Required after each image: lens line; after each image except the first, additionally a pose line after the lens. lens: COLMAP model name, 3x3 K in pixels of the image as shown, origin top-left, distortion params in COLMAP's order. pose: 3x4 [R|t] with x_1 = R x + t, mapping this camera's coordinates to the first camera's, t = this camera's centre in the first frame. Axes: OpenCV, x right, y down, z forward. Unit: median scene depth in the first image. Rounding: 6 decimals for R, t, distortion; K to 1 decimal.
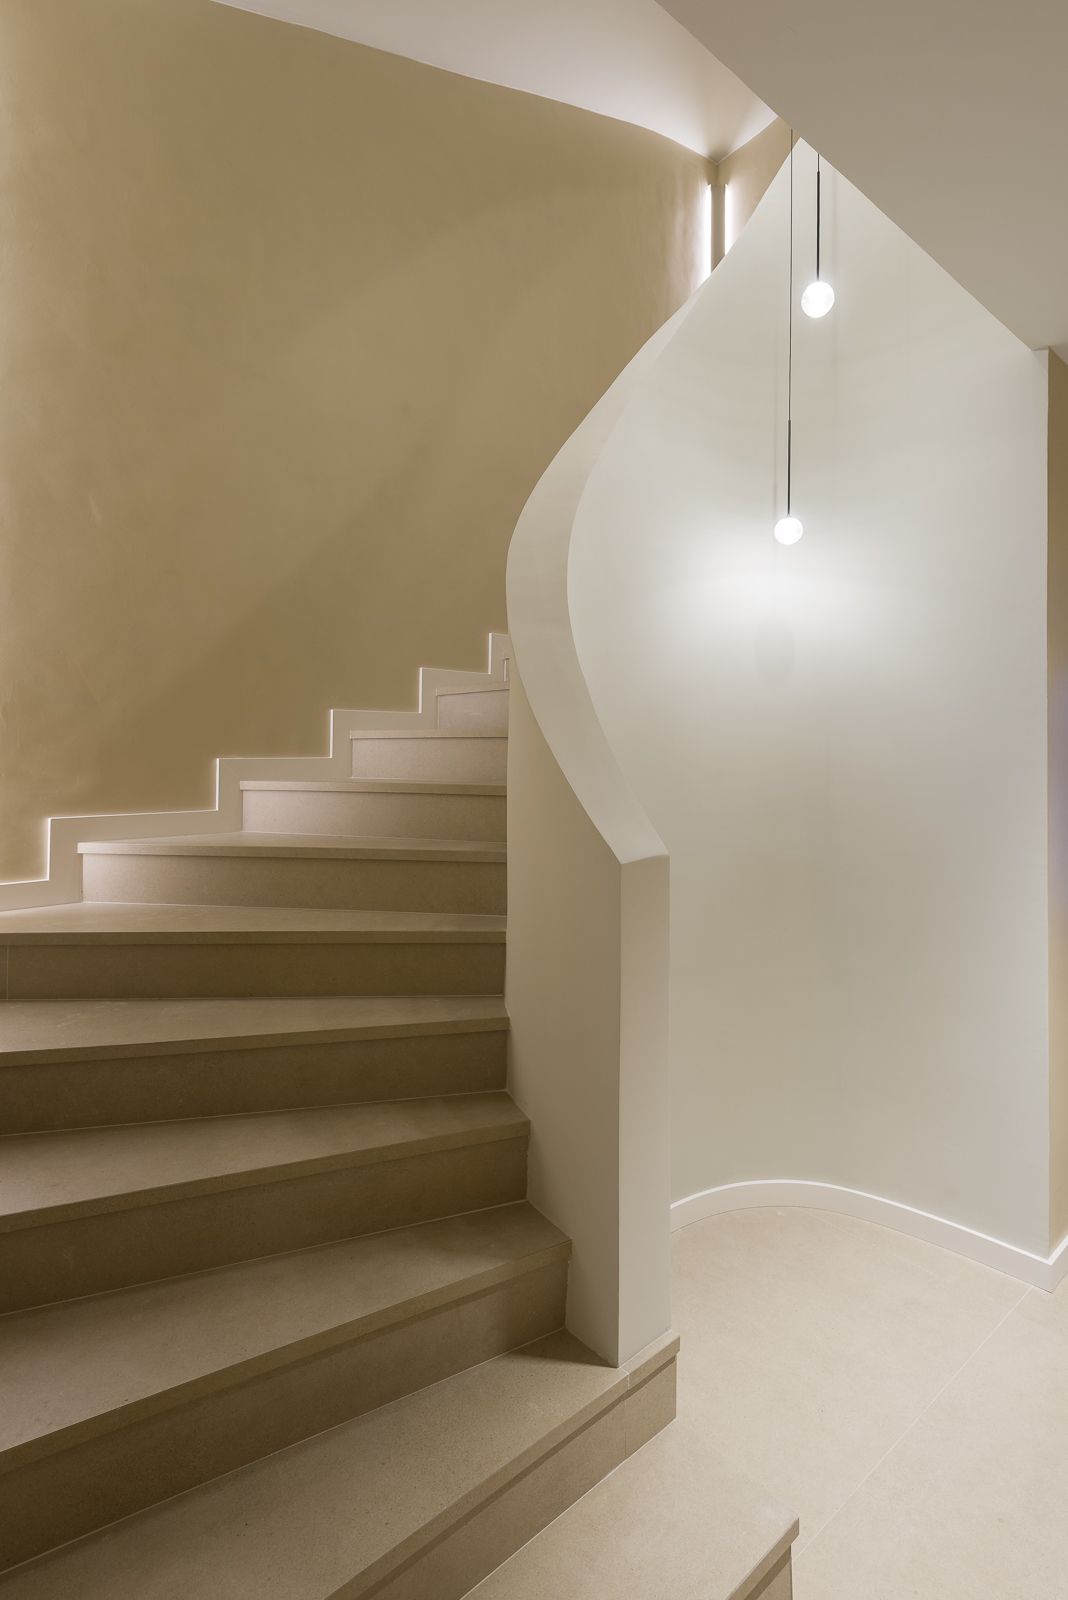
lens RADIAL K [[728.6, 0, 654.8], [0, 728.6, 747.6], [0, 0, 1]] dist [0.017877, -0.008410]
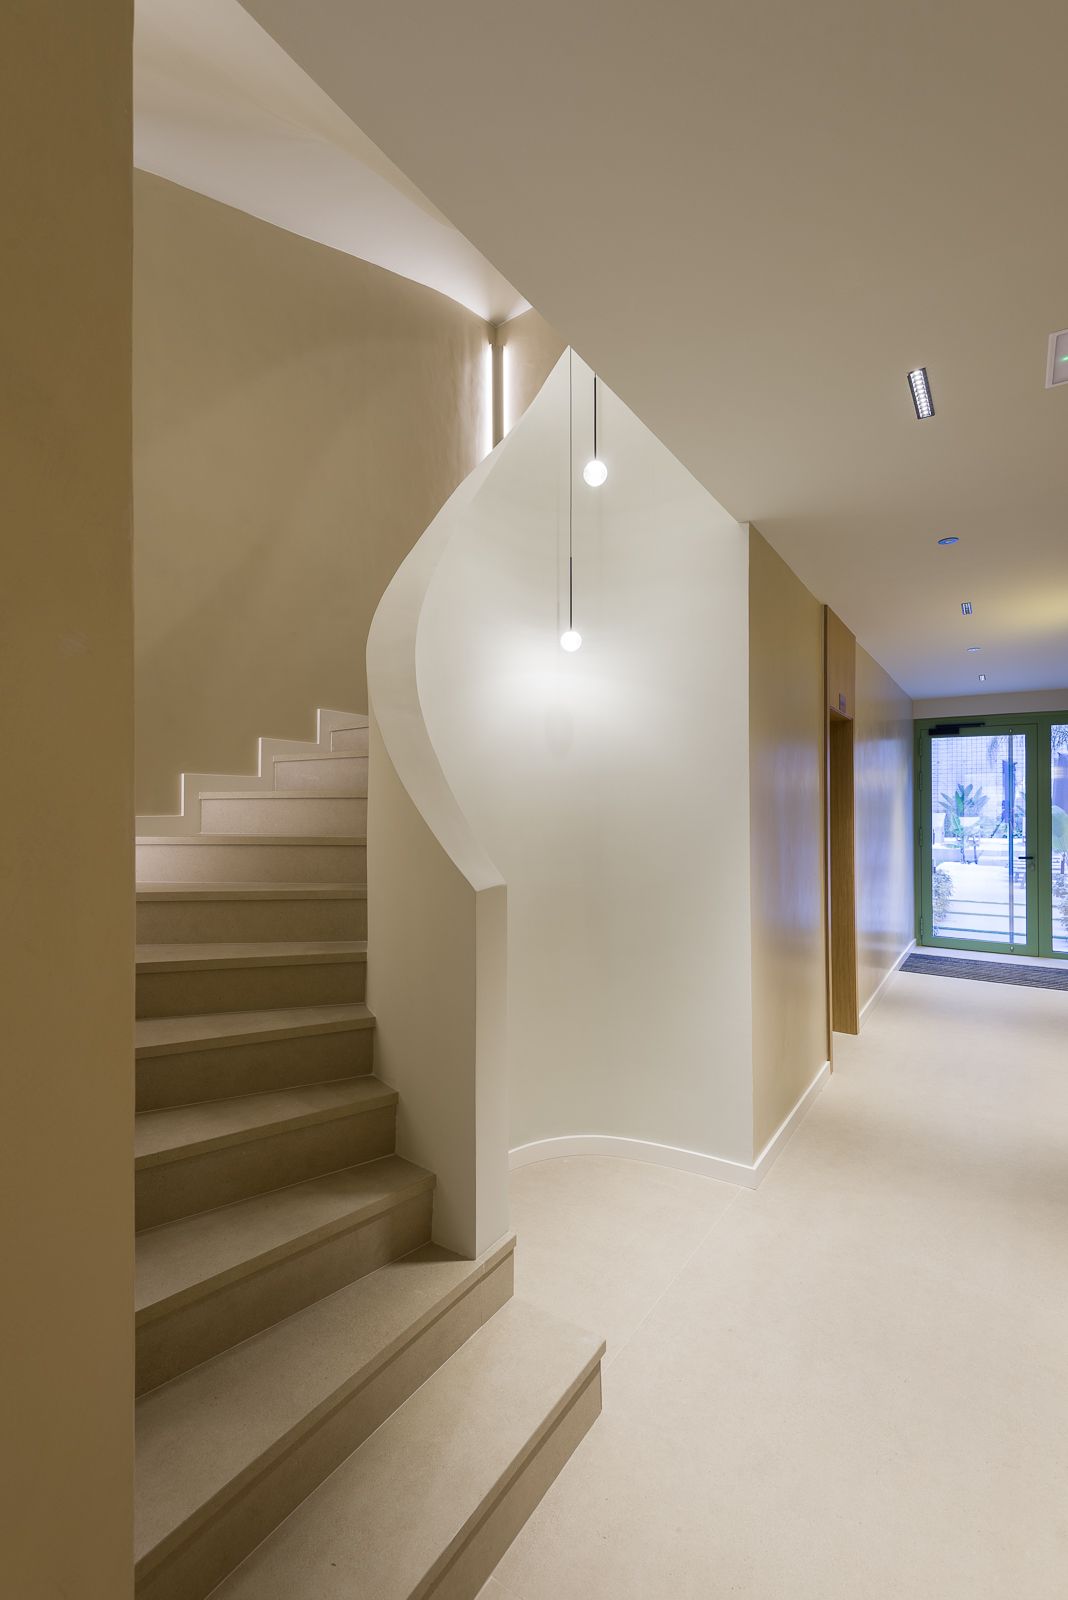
lens RADIAL K [[728.6, 0, 525.2], [0, 728.6, 801.5], [0, 0, 1]] dist [0.017877, -0.008410]
pose [[0.973890, -0.001638, 0.227014, -0.234204], [0.002952, 0.999981, -0.005448, -0.000817], [-0.227001, 0.005975, 0.973876, -0.308617]]
